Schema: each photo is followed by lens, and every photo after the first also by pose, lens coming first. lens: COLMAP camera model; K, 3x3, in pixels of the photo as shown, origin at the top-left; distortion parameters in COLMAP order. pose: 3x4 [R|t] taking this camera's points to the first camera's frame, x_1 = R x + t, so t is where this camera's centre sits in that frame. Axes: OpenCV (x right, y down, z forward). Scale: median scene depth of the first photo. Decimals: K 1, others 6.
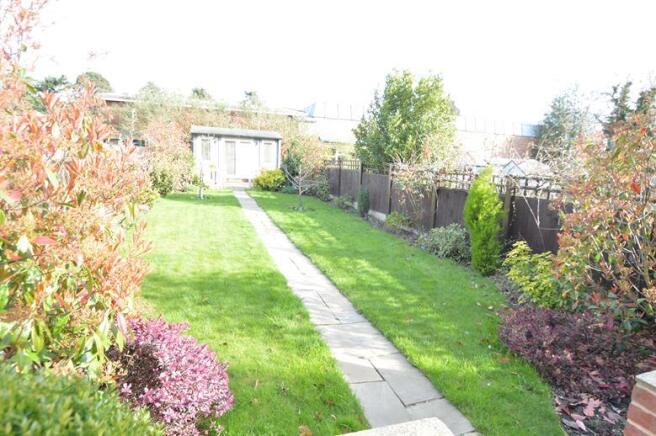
lens RADIAL K [[359.0, 0, 329.8], [0, 359.0, 203.2], [0, 0, 1]] dist [-0.015172, 0.002680]
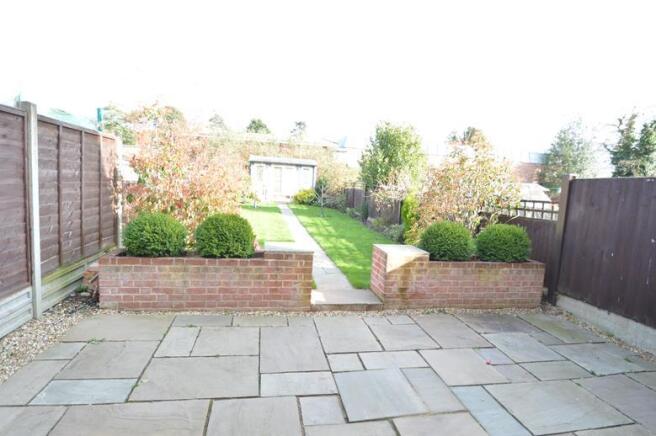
lens RADIAL K [[340.0, 0, 328.3], [0, 340.0, 217.5], [0, 0, 1]] dist [-0.000228, -0.001659]
pose [[0.990841, 0.026237, -0.132461, 0.077458], [-0.028460, 0.999484, -0.014915, 0.025777], [0.132001, 0.018548, 0.991076, -0.215809]]
